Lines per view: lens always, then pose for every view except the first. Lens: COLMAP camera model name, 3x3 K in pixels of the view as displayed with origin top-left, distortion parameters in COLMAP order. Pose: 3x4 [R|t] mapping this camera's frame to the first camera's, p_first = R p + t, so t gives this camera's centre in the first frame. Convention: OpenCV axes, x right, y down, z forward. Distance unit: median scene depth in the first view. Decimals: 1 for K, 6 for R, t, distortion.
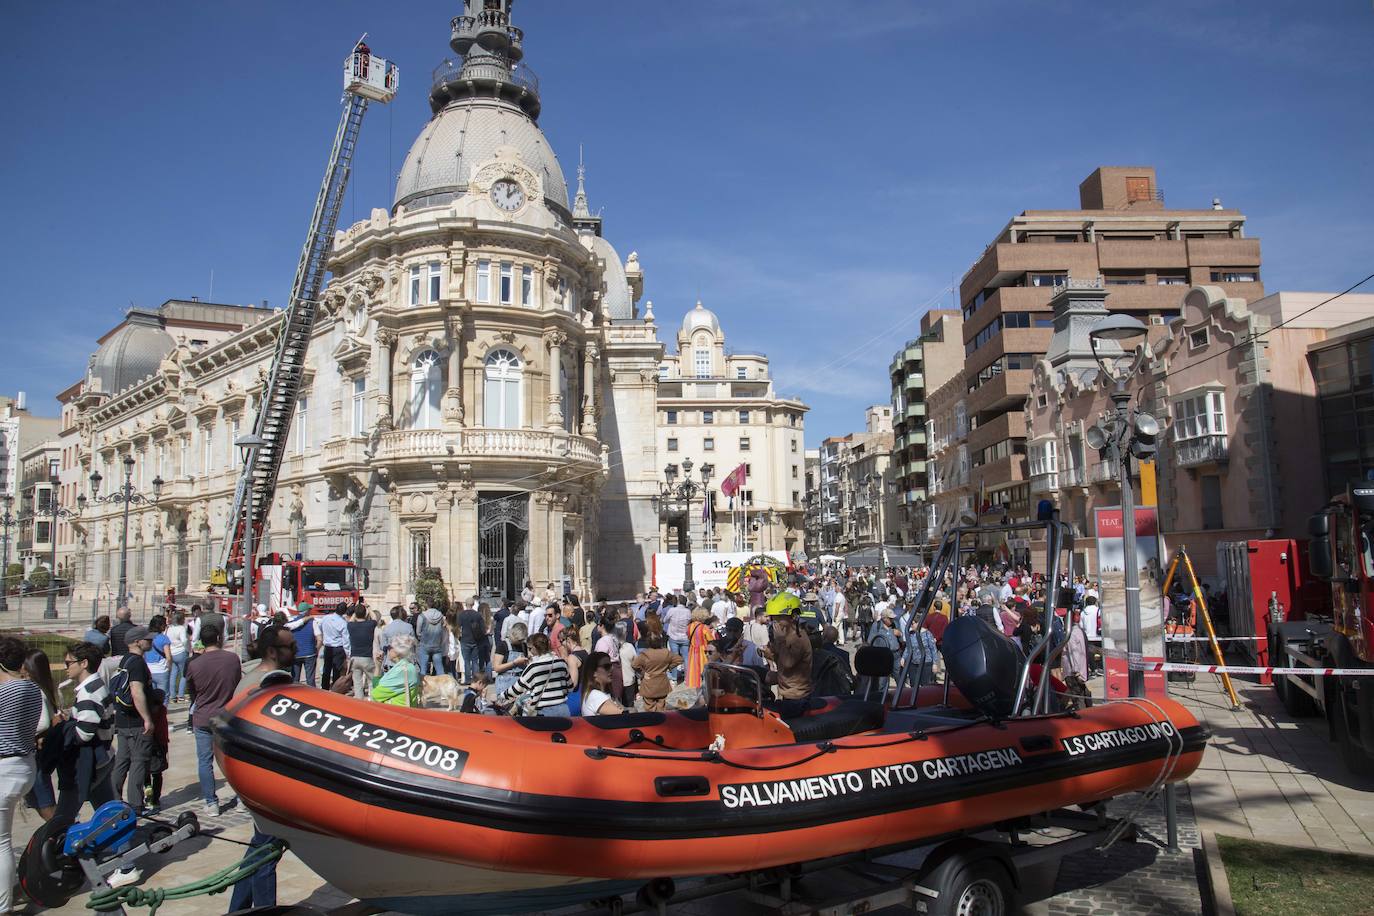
lens RADIAL K [[938.2, 0, 691.9], [0, 938.2, 463.5], [0, 0, 1]] dist [-0.114785, 0.063989]
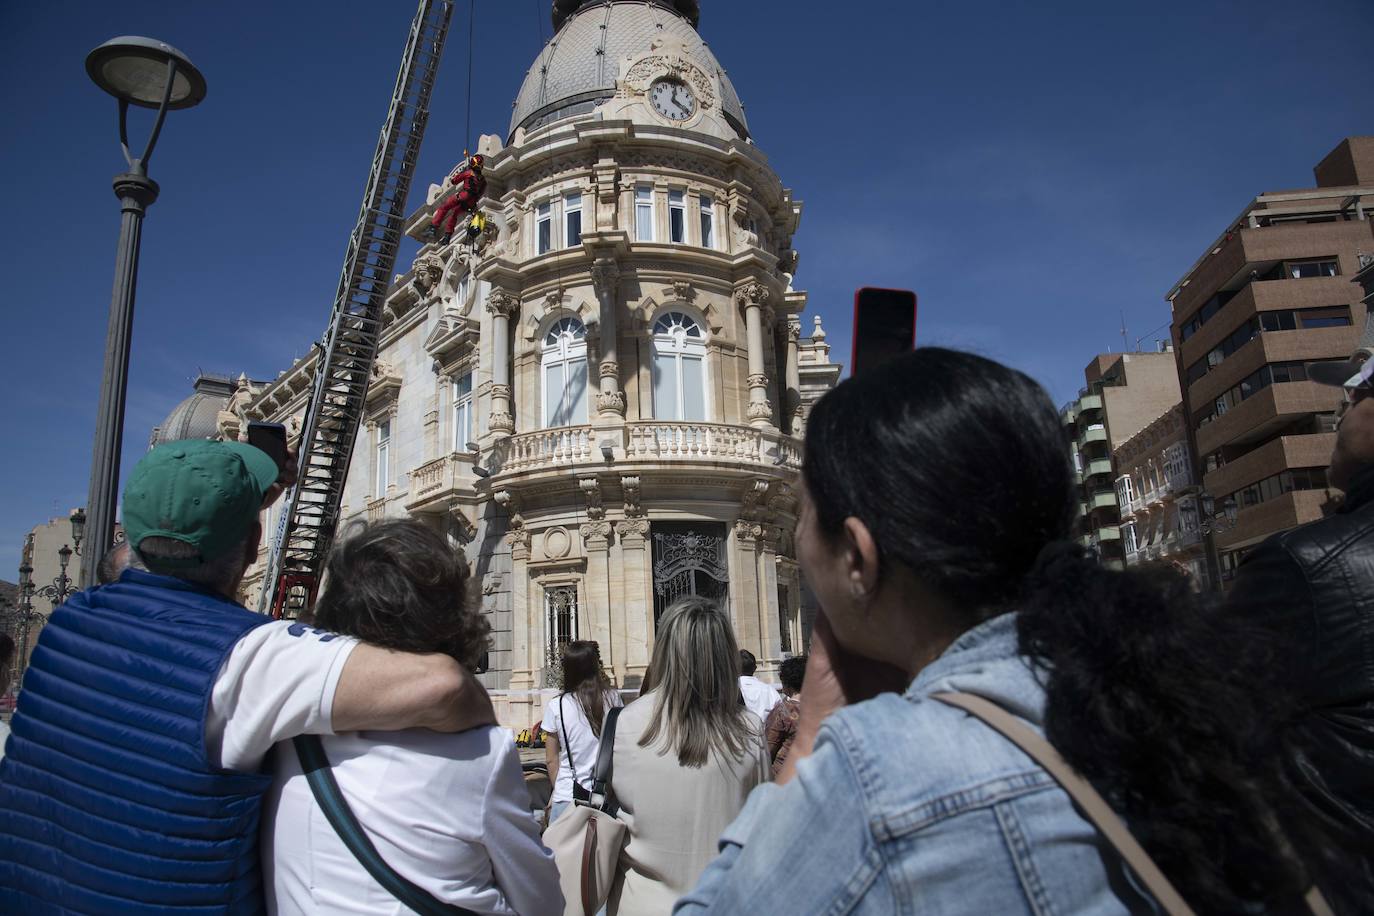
lens RADIAL K [[938.2, 0, 691.9], [0, 938.2, 463.5], [0, 0, 1]] dist [-0.114785, 0.063989]
pose [[0.994979, -0.045185, -0.089307, -0.136633], [0.034485, 0.992425, -0.117915, 0.064585], [0.093959, 0.114243, 0.989000, 0.351100]]
